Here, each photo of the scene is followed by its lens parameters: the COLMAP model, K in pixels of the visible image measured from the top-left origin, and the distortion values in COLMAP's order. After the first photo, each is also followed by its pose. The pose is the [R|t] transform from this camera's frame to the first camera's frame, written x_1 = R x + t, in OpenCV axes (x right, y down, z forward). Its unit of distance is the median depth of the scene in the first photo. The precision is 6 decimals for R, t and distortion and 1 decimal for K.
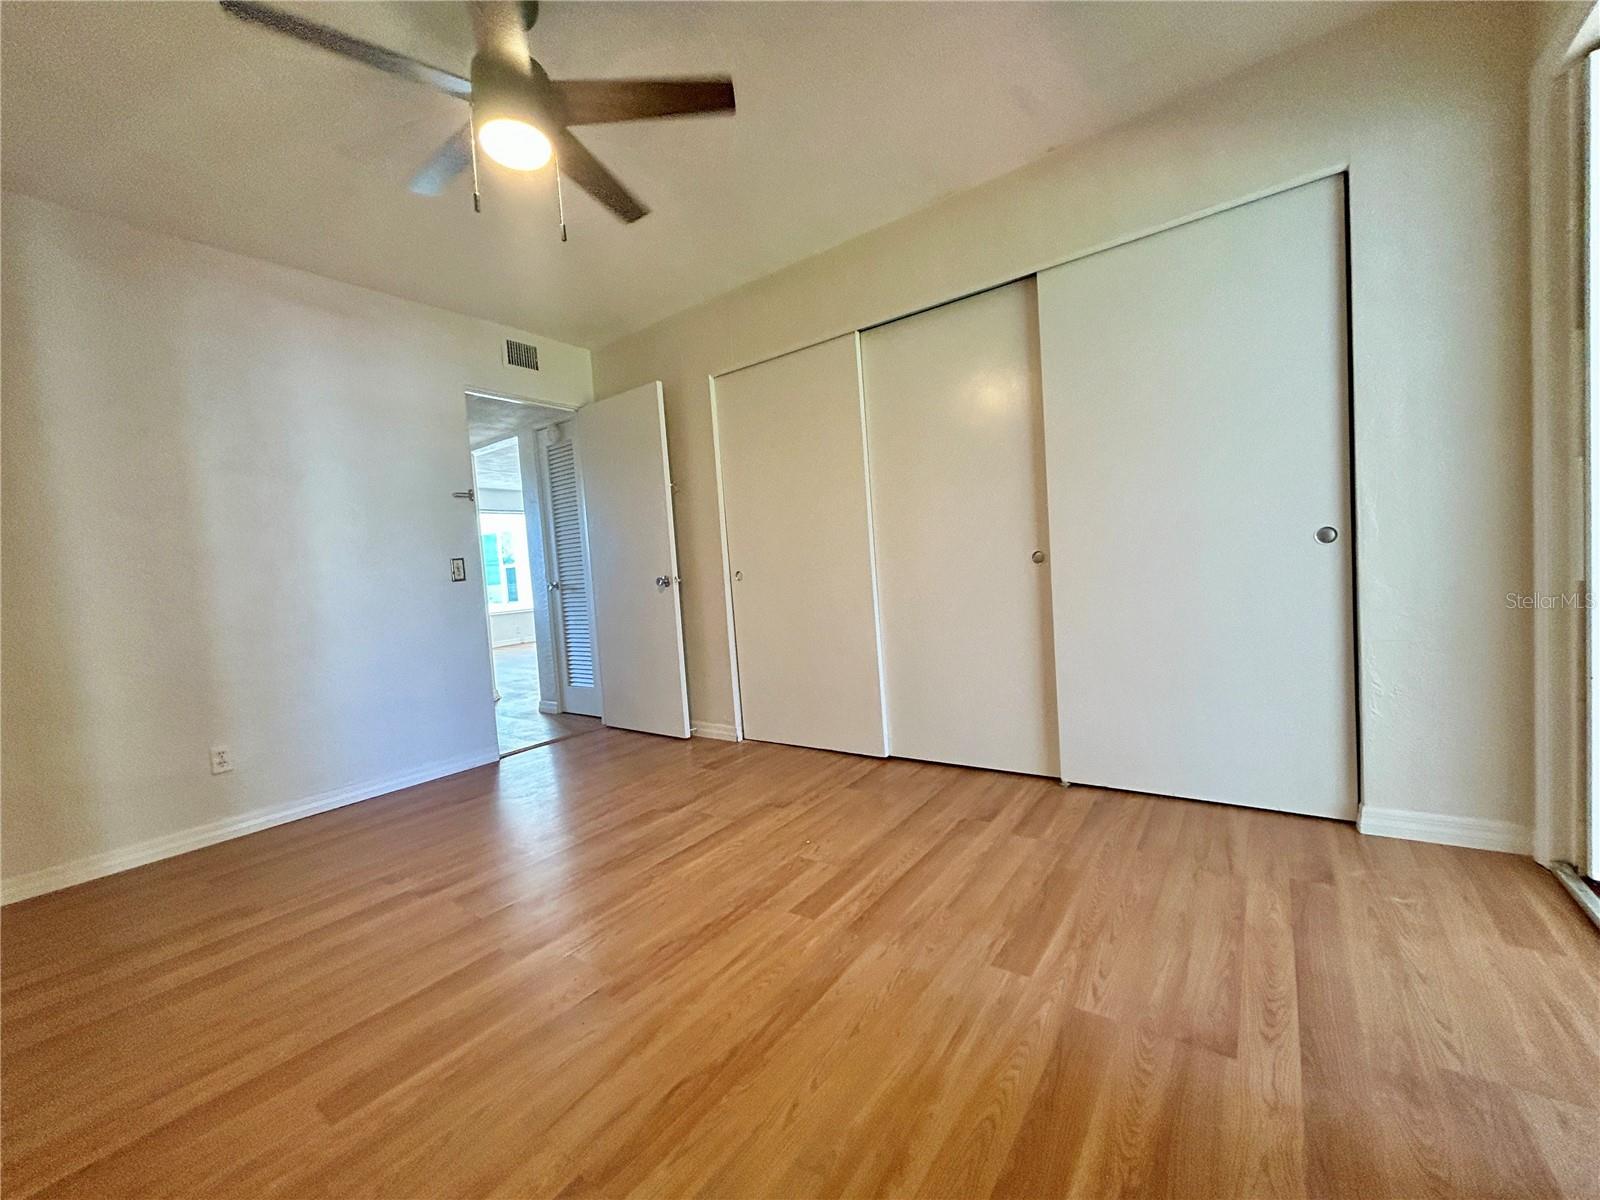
lens RADIAL K [[643.6, 0, 795.0], [0, 643.6, 599.9], [0, 0, 1]] dist [-0.006097, 0.003725]
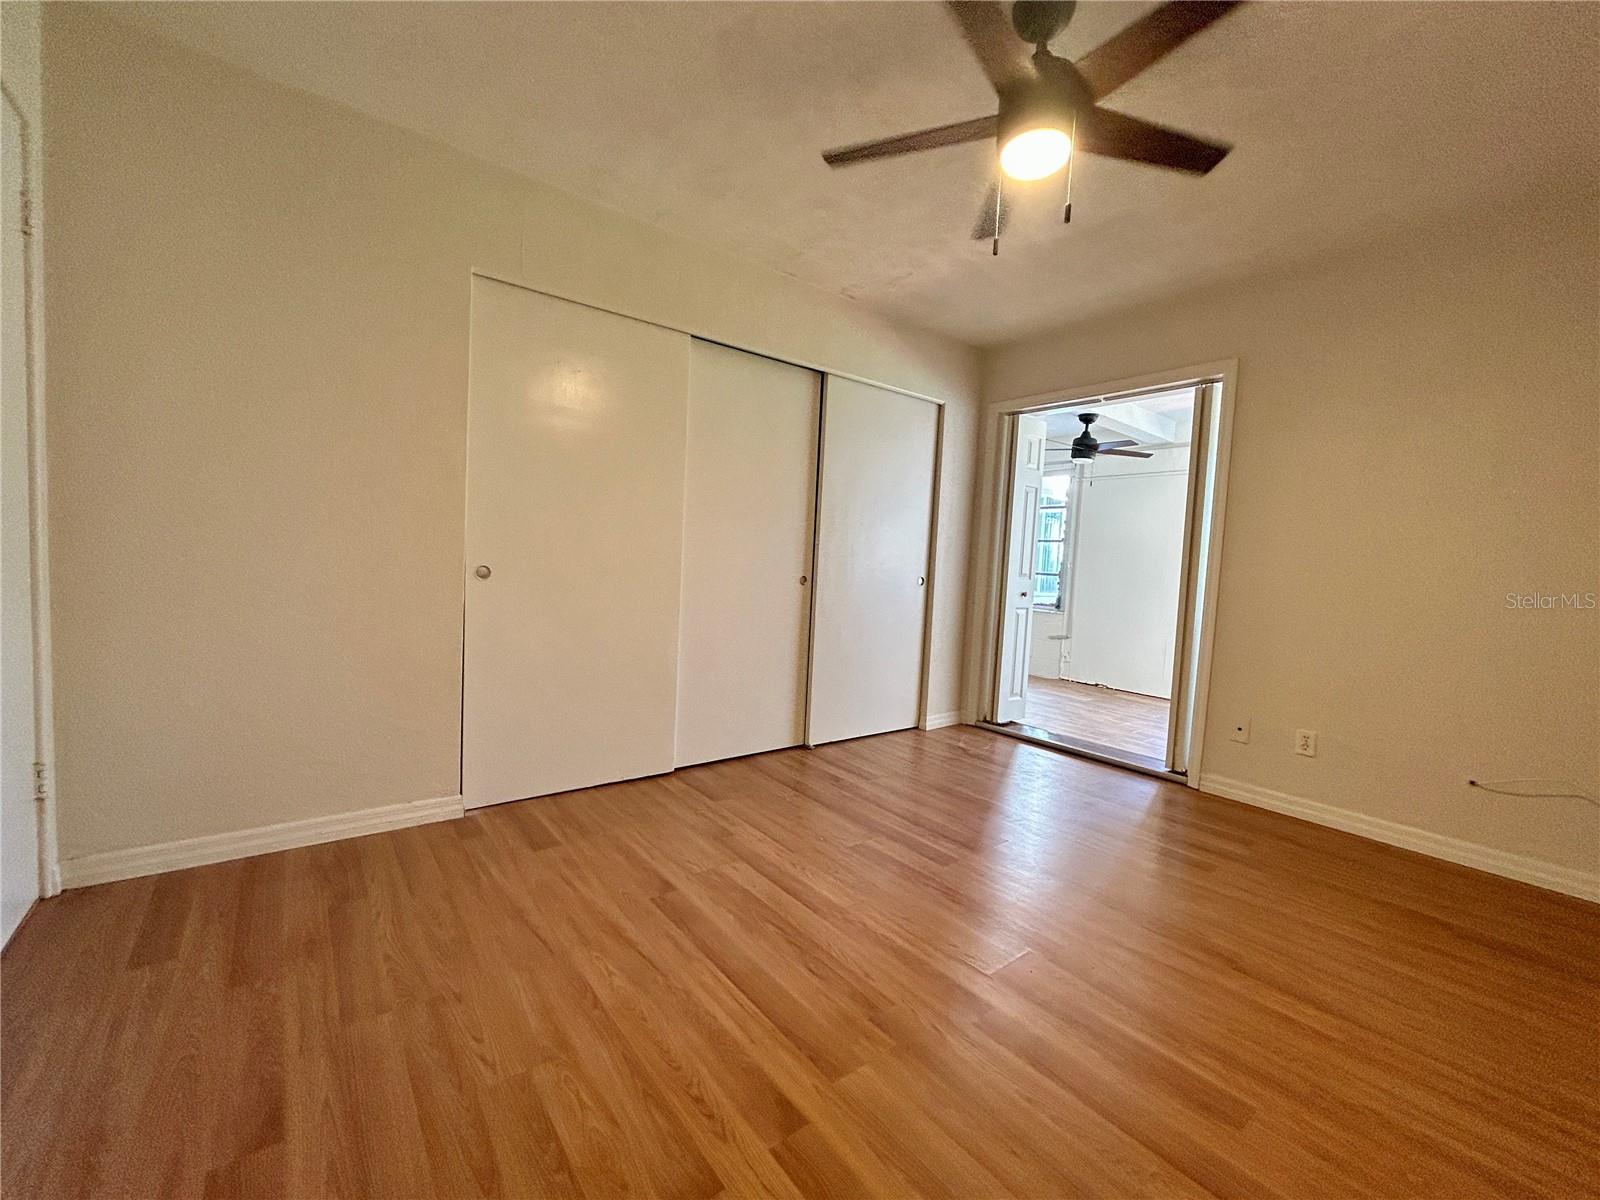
lens RADIAL K [[643.6, 0, 795.0], [0, 643.6, 599.9], [0, 0, 1]] dist [-0.006097, 0.003725]
pose [[0.260452, 0.021329, 0.965251, -1.163261], [-0.014515, 0.999729, -0.018174, -0.001818], [-0.965378, -0.009277, 0.260691, 0.866005]]
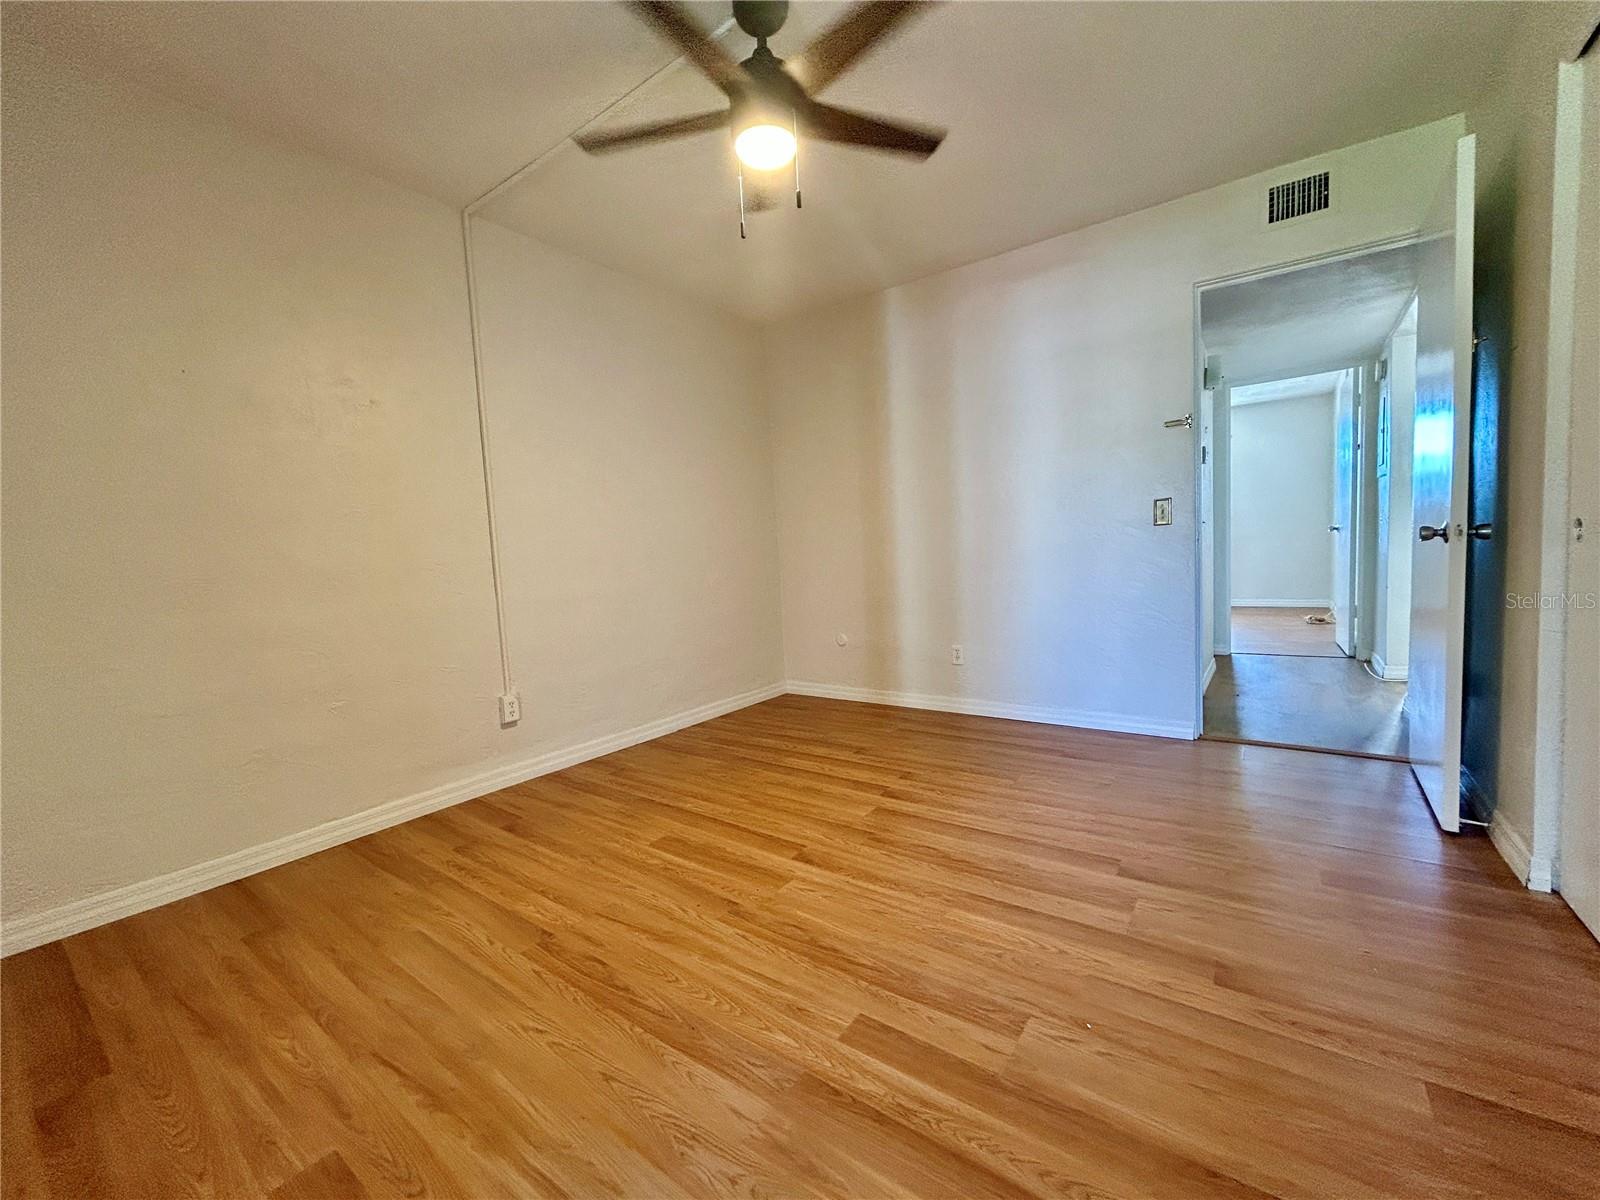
lens RADIAL K [[643.6, 0, 795.0], [0, 643.6, 599.9], [0, 0, 1]] dist [-0.006097, 0.003725]
pose [[0.008612, 0.145007, -0.989393, 0.591269], [-0.006246, 0.989418, 0.144957, -0.086904], [0.999943, 0.004931, 0.009426, 0.825326]]
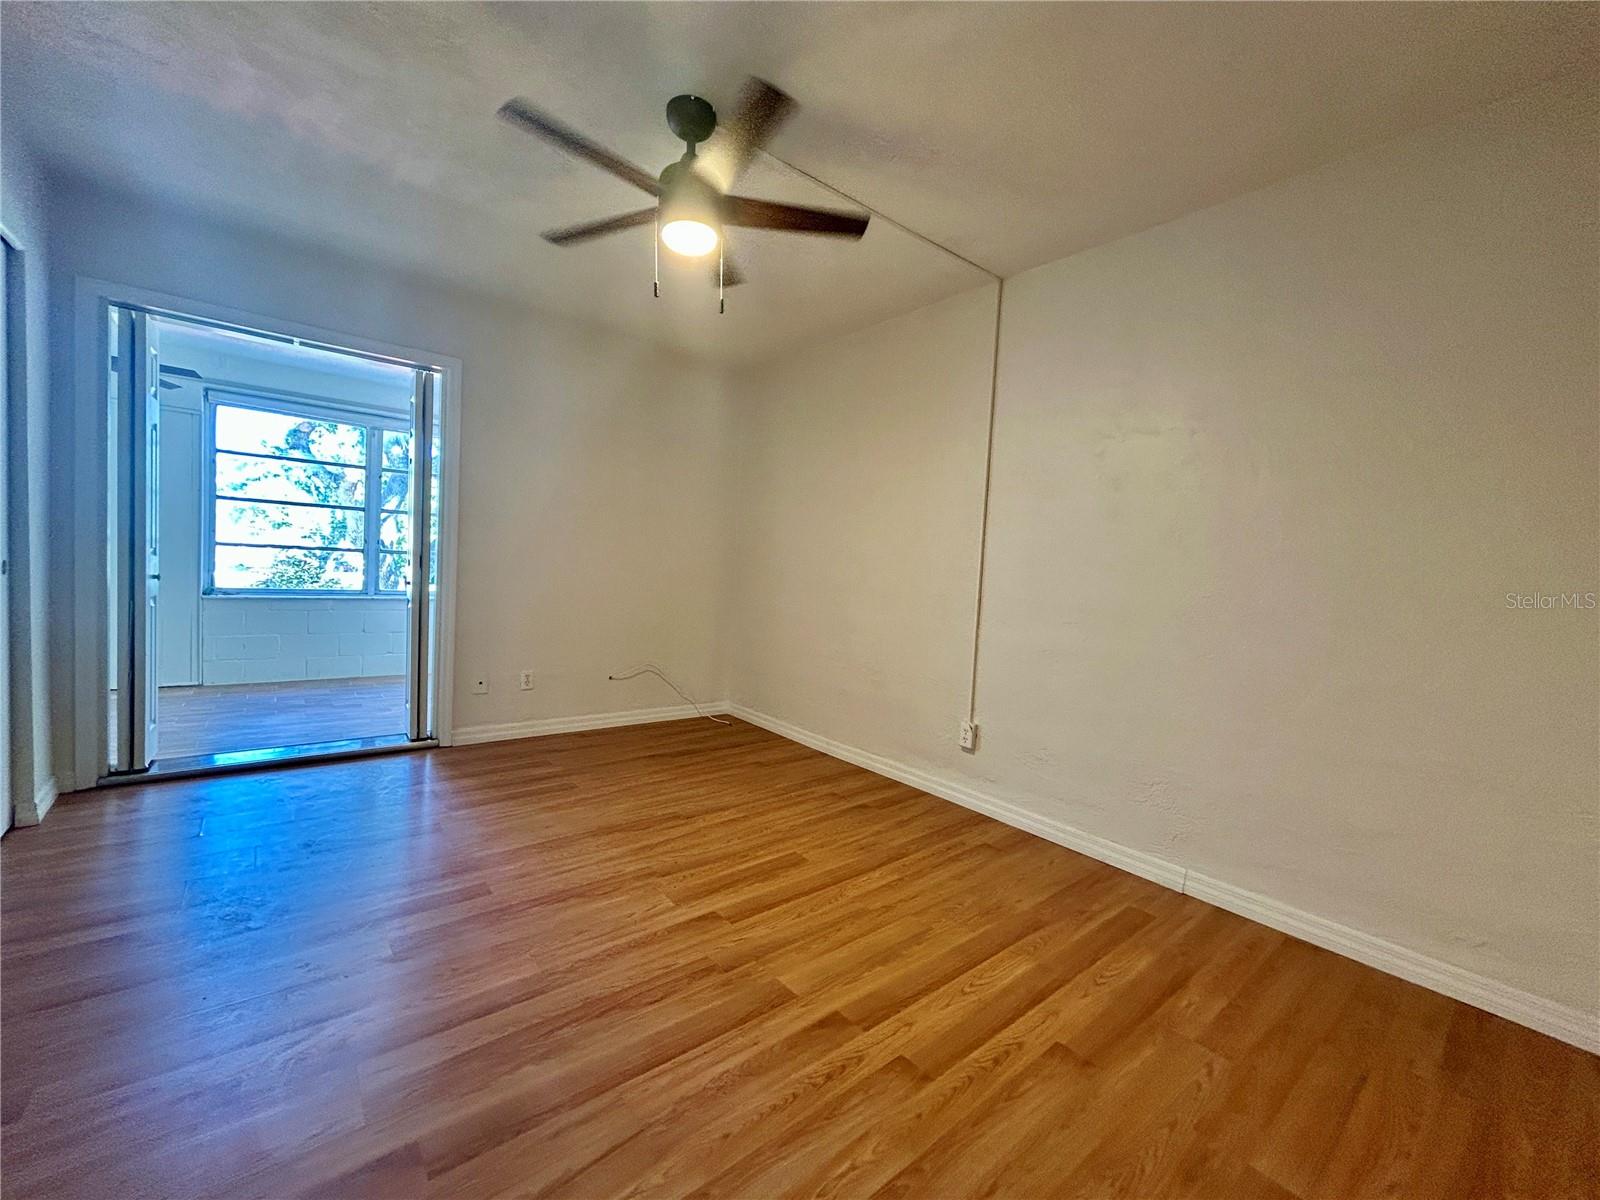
lens RADIAL K [[643.6, 0, 795.0], [0, 643.6, 599.9], [0, 0, 1]] dist [-0.006097, 0.003725]
pose [[-0.968746, 0.004007, 0.248021, -0.730037], [0.027274, 0.995528, 0.090444, -0.107956], [-0.246549, 0.094382, -0.964524, 1.726308]]
